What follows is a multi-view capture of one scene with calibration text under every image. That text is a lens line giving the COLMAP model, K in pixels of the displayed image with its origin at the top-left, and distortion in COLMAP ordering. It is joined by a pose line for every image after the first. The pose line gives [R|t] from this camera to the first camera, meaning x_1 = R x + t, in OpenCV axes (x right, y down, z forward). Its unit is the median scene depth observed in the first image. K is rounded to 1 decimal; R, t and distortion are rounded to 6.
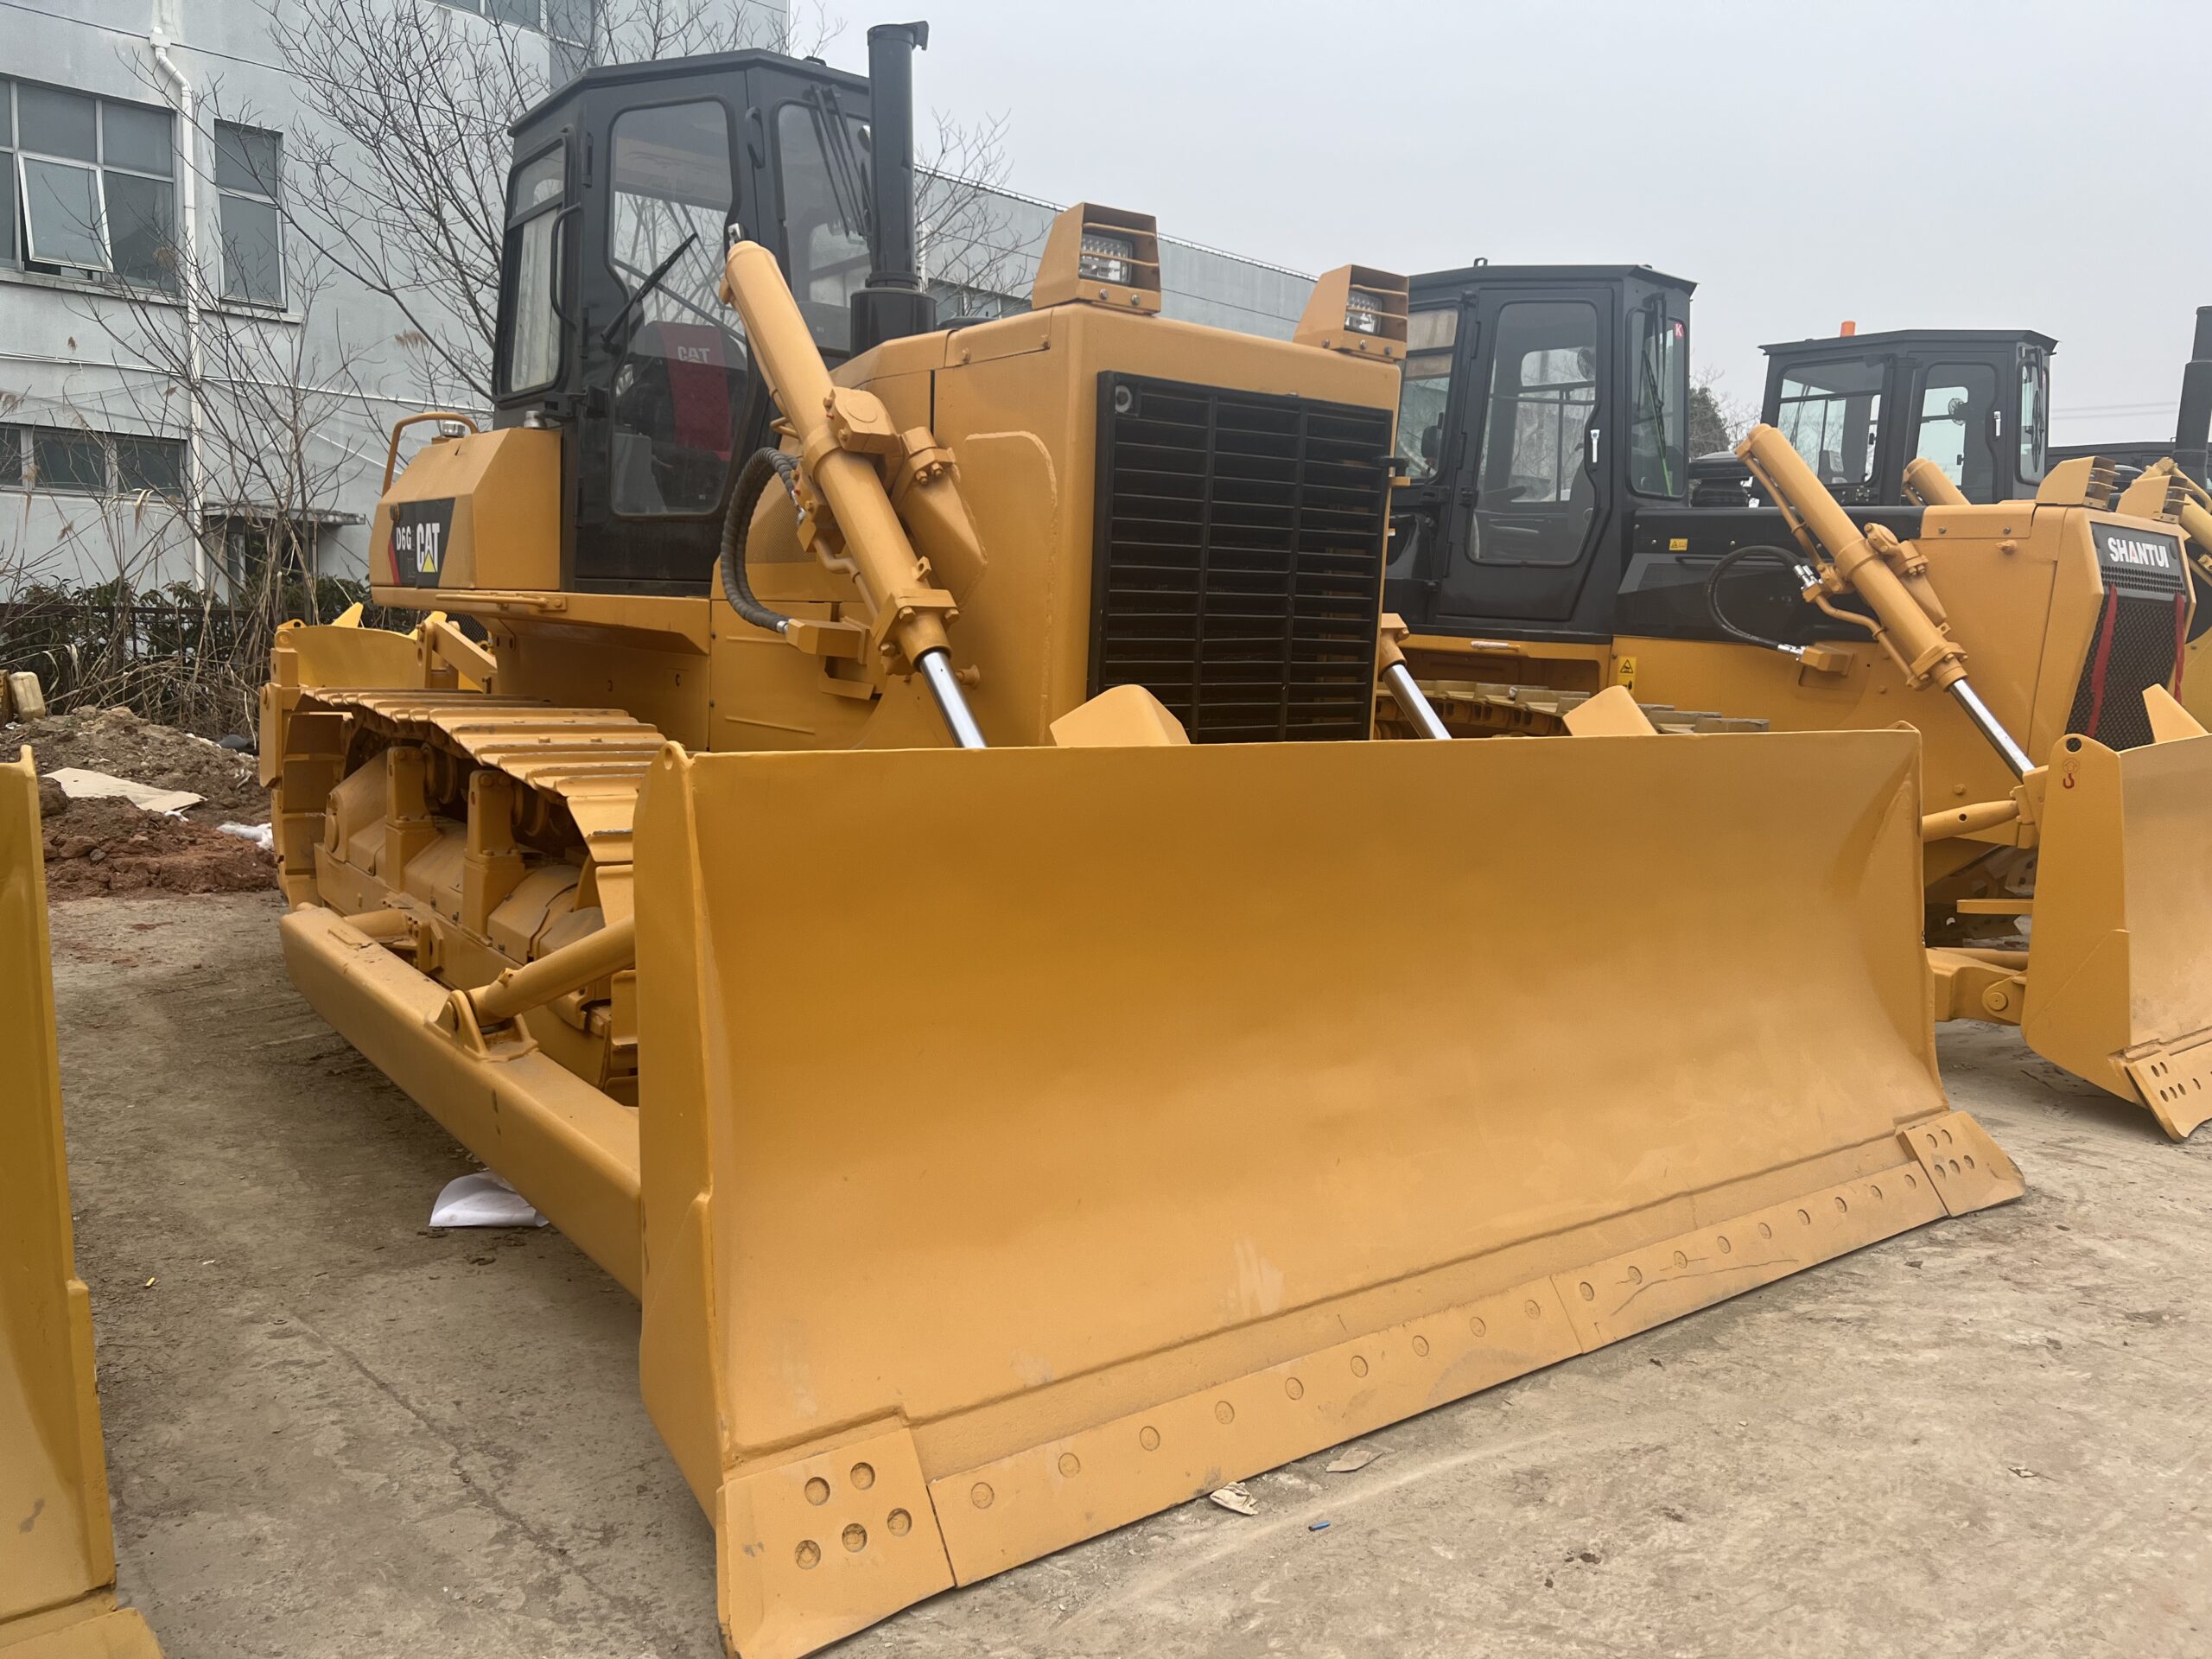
lens RADIAL K [[1671.7, 0, 1106.0], [0, 1671.7, 829.5], [0, 0, 1]] dist [0.020917, -0.000906]
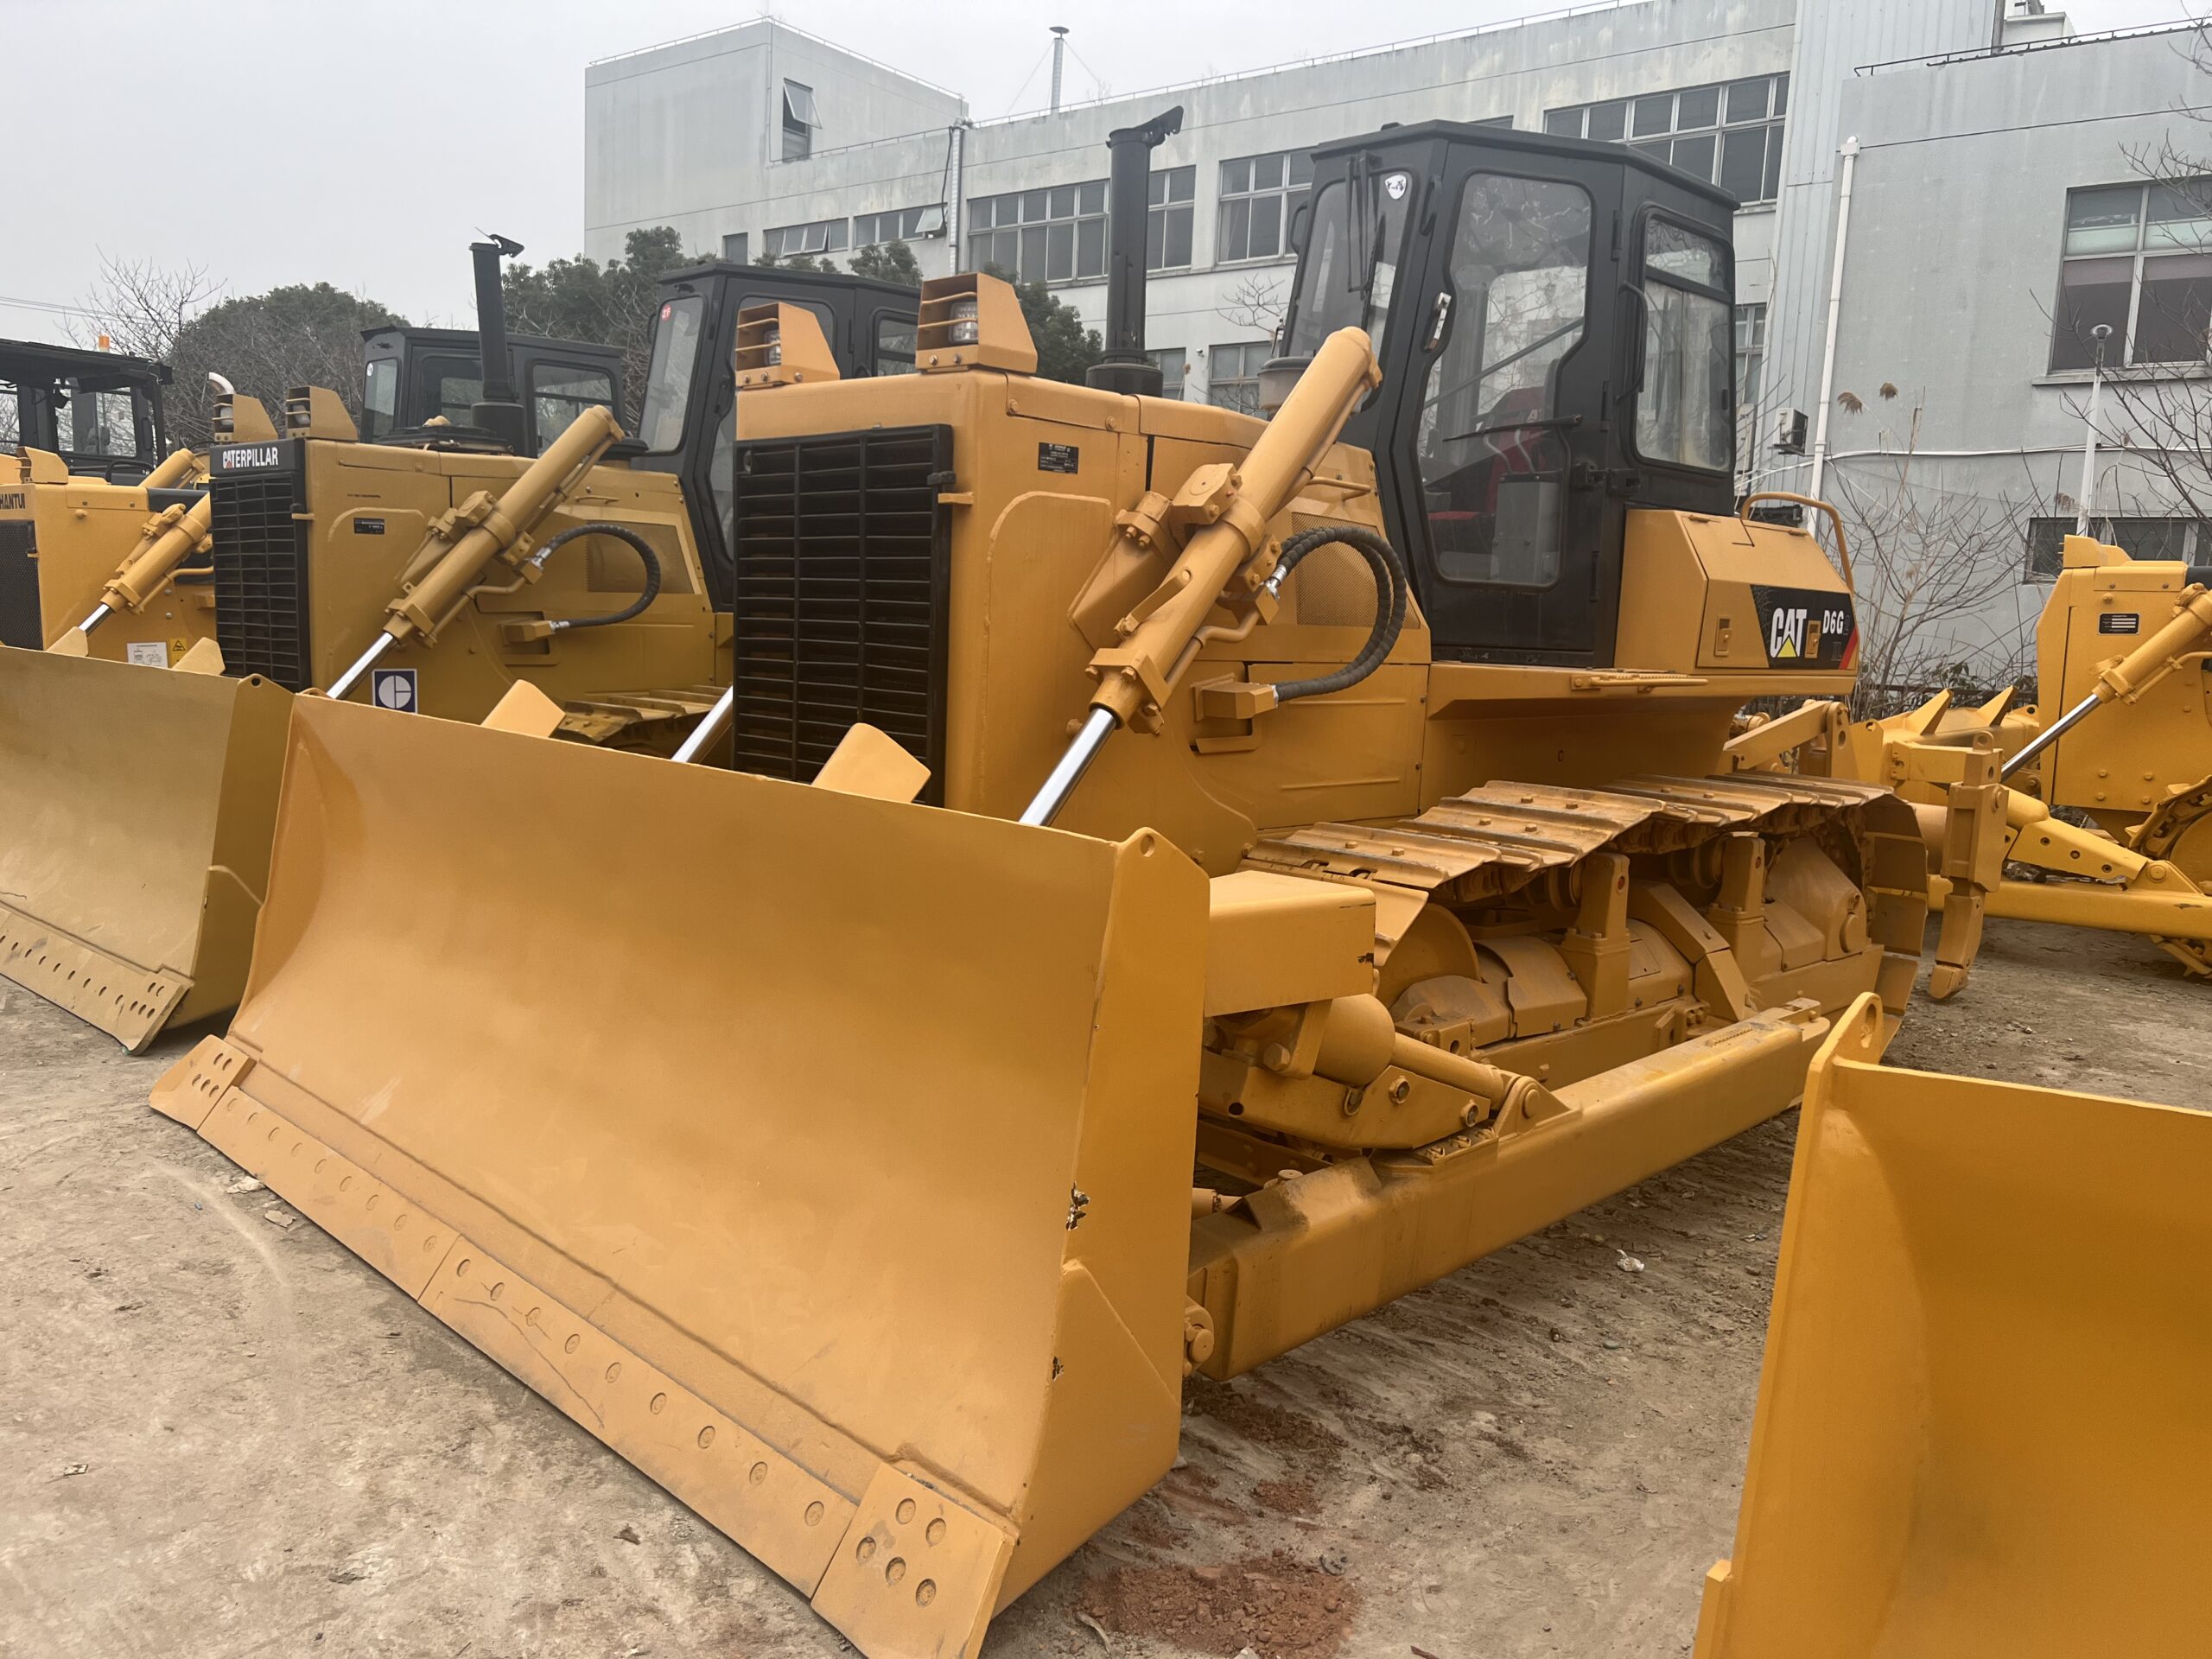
lens RADIAL K [[1671.7, 0, 1106.0], [0, 1671.7, 829.5], [0, 0, 1]] dist [0.020917, -0.000906]
pose [[0.130689, 0.089847, -0.987344, 1.332515], [-0.168495, 0.983410, 0.067186, -0.127524], [0.977000, 0.157582, 0.143659, 1.189636]]
